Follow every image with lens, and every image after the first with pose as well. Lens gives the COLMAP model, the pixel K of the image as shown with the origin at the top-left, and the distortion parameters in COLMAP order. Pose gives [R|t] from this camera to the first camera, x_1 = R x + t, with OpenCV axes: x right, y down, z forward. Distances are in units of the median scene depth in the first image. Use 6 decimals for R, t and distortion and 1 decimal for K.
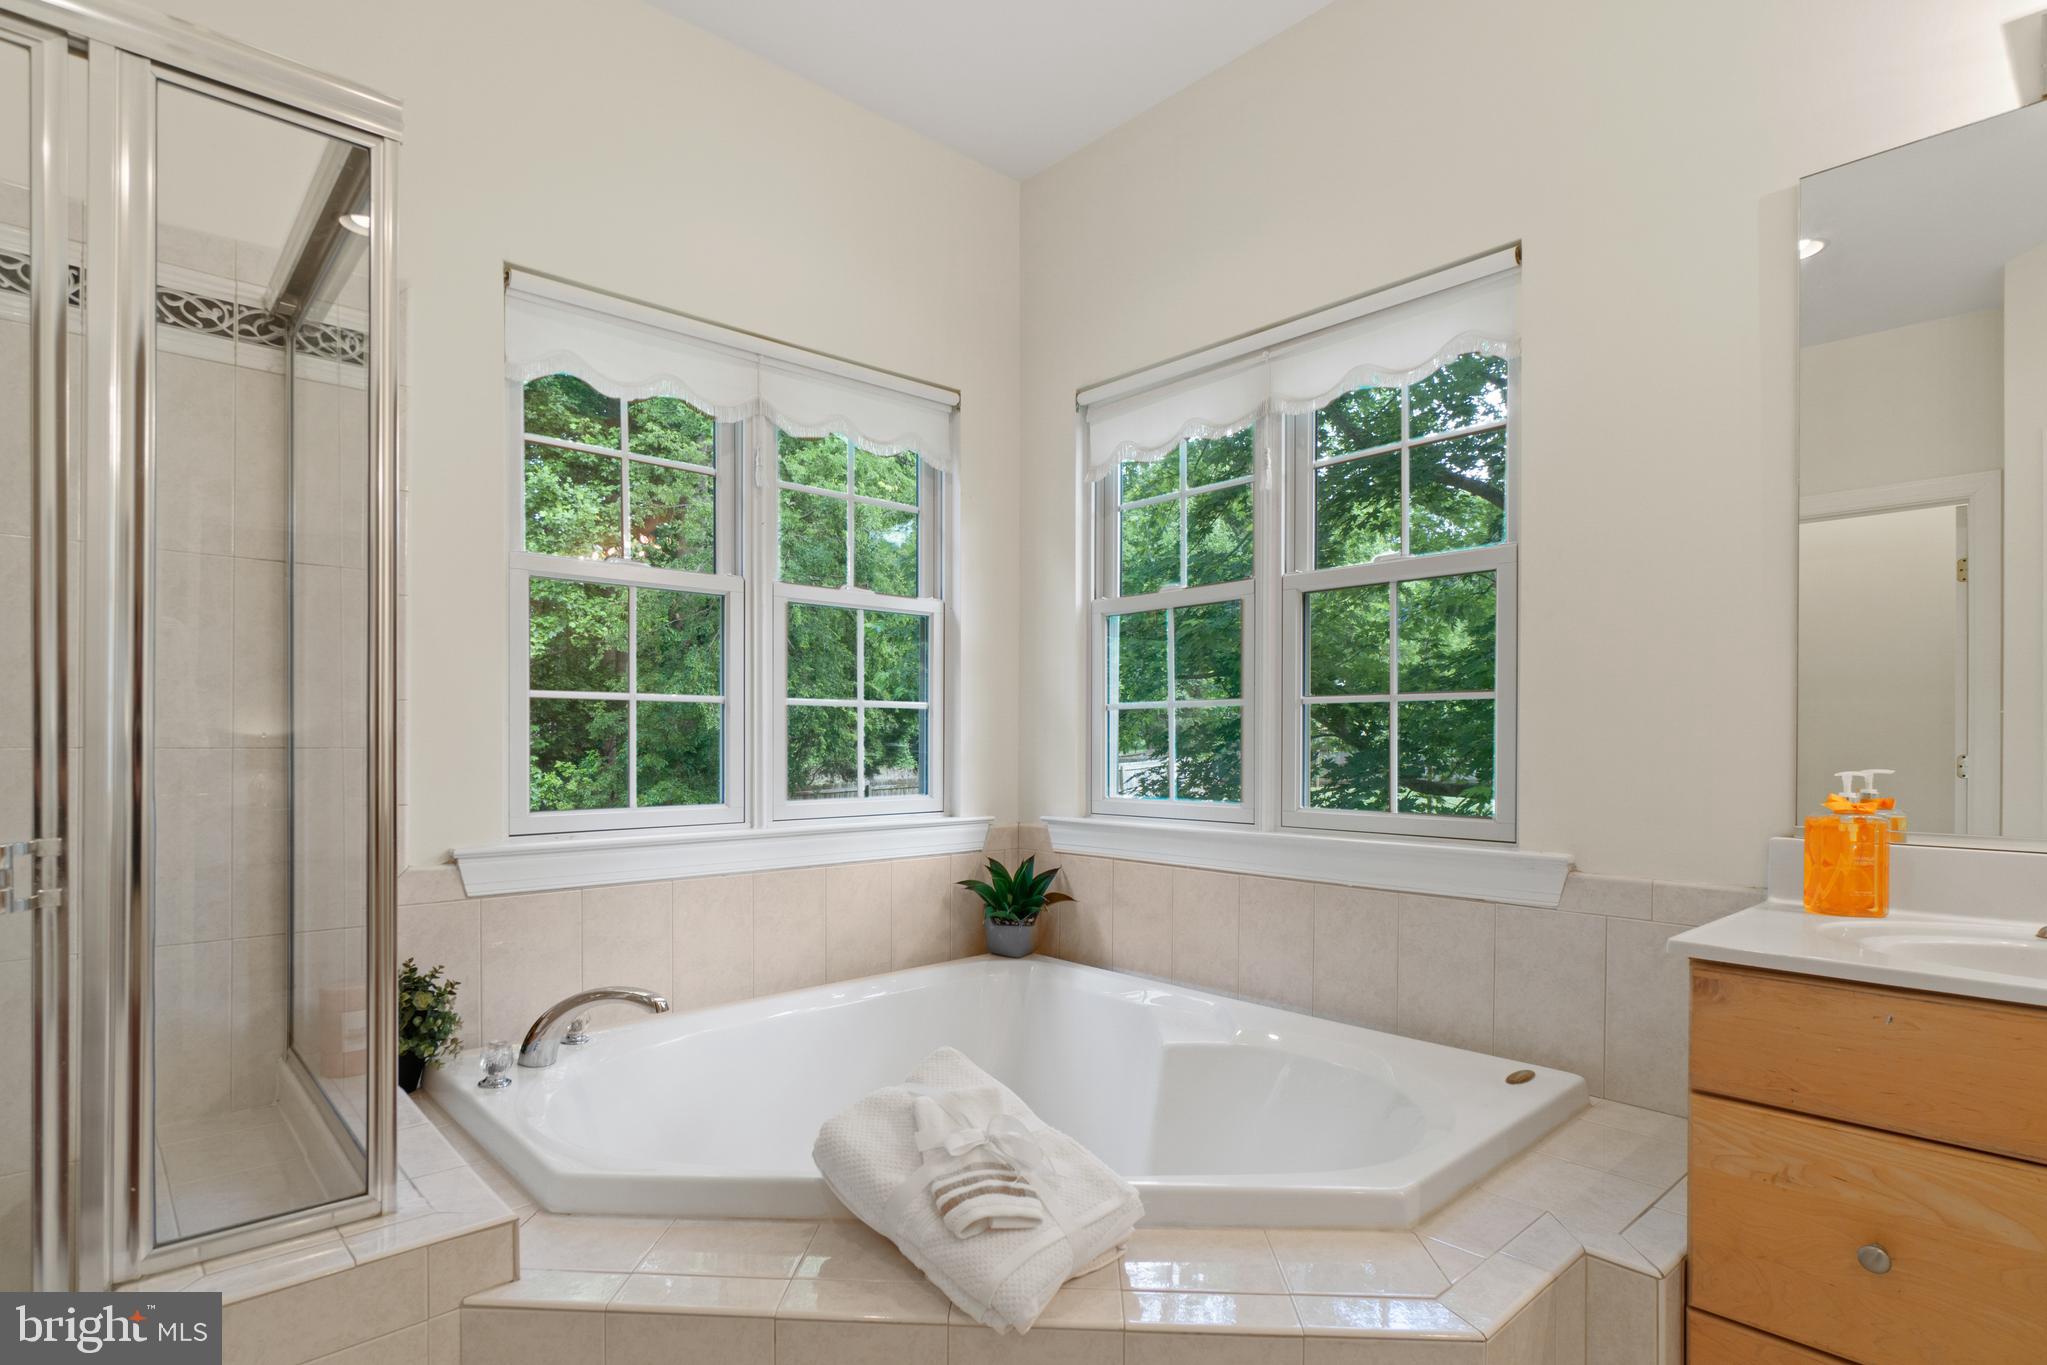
lens RADIAL K [[1053.4, 0, 1022.6], [0, 1053.4, 702.2], [0, 0, 1]] dist [0.000550, 0.000877]
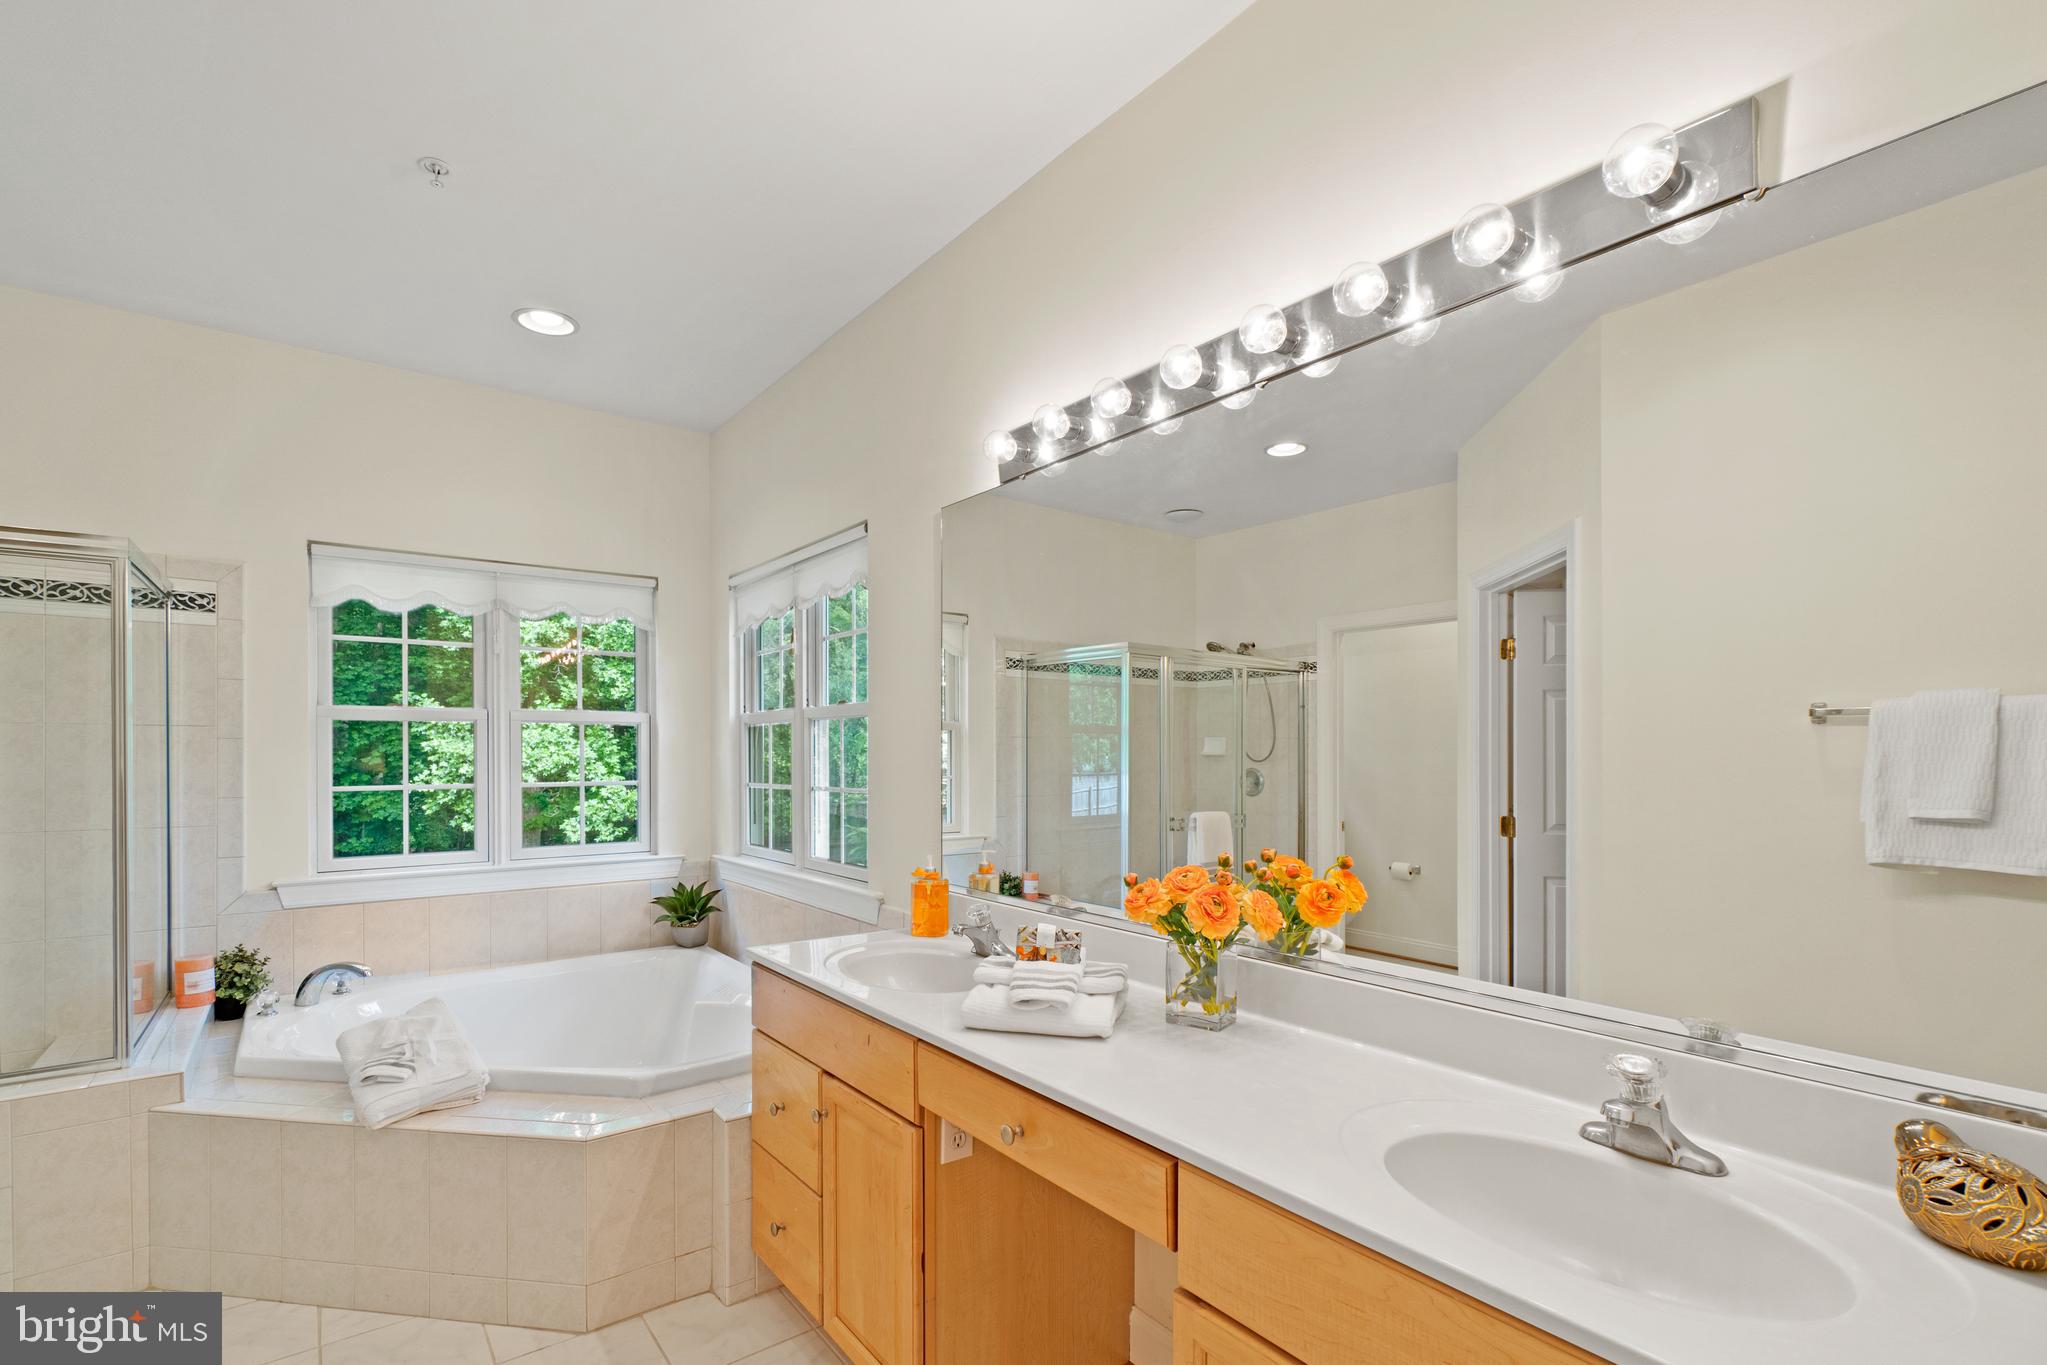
lens RADIAL K [[885.6, 0, 963.0], [0, 885.6, 730.3], [0, 0, 1]] dist [0.000487, -0.000794]
pose [[0.995938, -0.004256, -0.089936, 0.599672], [0.004543, 0.999985, 0.002992, -0.090563], [0.089922, -0.003388, 0.995943, -0.295644]]
